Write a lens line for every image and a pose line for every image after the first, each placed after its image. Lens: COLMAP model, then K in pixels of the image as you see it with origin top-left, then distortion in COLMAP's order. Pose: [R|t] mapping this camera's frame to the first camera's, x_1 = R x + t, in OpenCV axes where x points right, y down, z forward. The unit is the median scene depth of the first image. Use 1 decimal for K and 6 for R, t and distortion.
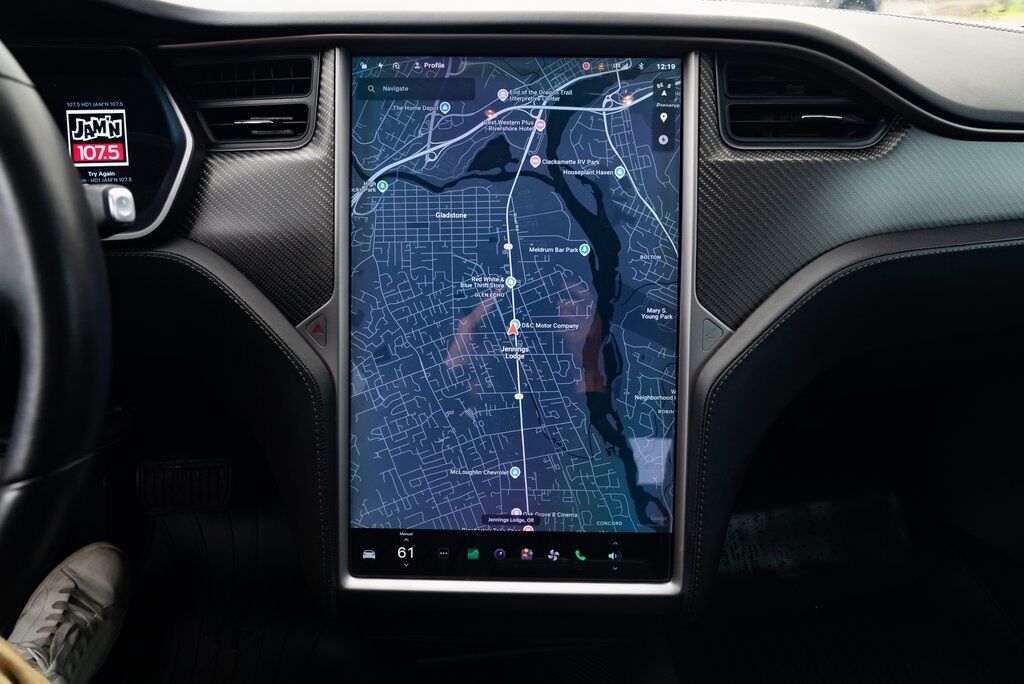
lens RADIAL K [[697.7, 0, 512.0], [0, 697.7, 342.0], [0, 0, 1]] dist [-0.035837, 0.024930]
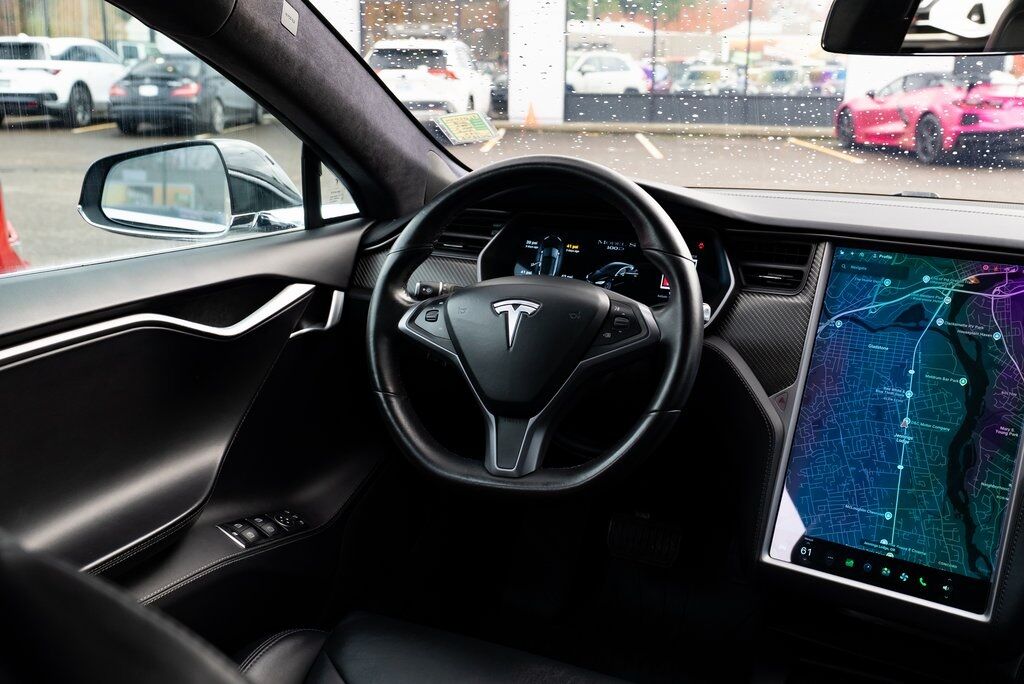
lens RADIAL K [[1045.0, 0, 512.0], [0, 1045.0, 342.0], [0, 0, 1]] dist [-0.001785, 0.013683]
pose [[0.845871, 0.145353, -0.513200, 0.434025], [-0.247791, 0.959111, -0.136768, 0.345743], [0.472337, 0.242854, 0.847302, -1.443805]]
